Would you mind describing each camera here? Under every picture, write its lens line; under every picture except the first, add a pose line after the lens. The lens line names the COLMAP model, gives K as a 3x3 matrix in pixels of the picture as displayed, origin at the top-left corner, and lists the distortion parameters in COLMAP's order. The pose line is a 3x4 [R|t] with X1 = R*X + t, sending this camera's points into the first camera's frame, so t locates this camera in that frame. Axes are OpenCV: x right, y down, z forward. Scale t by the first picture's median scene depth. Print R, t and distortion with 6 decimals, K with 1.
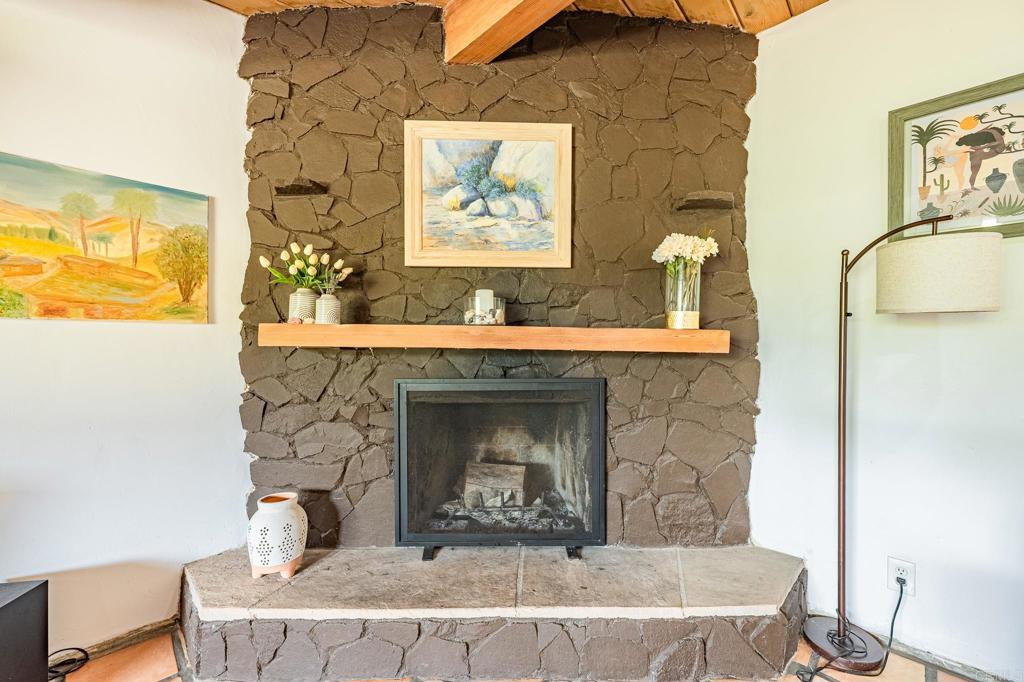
lens RADIAL K [[411.8, 0, 513.4], [0, 411.8, 342.4], [0, 0, 1]] dist [-0.007047, 0.000234]
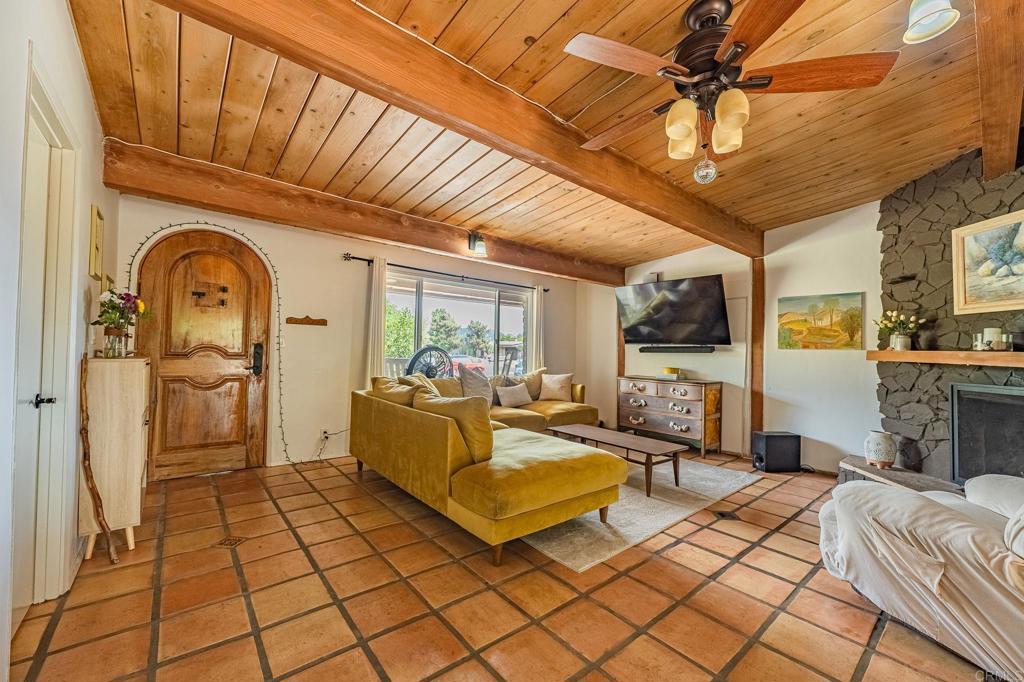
lens RADIAL K [[411.8, 0, 513.5], [0, 411.8, 342.7], [0, 0, 1]] dist [-0.007047, 0.000234]
pose [[-0.087081, -0.020601, -0.995988, 1.543460], [-0.018463, 0.999648, -0.019063, -0.007762], [0.996030, 0.016729, -0.087430, -0.643219]]
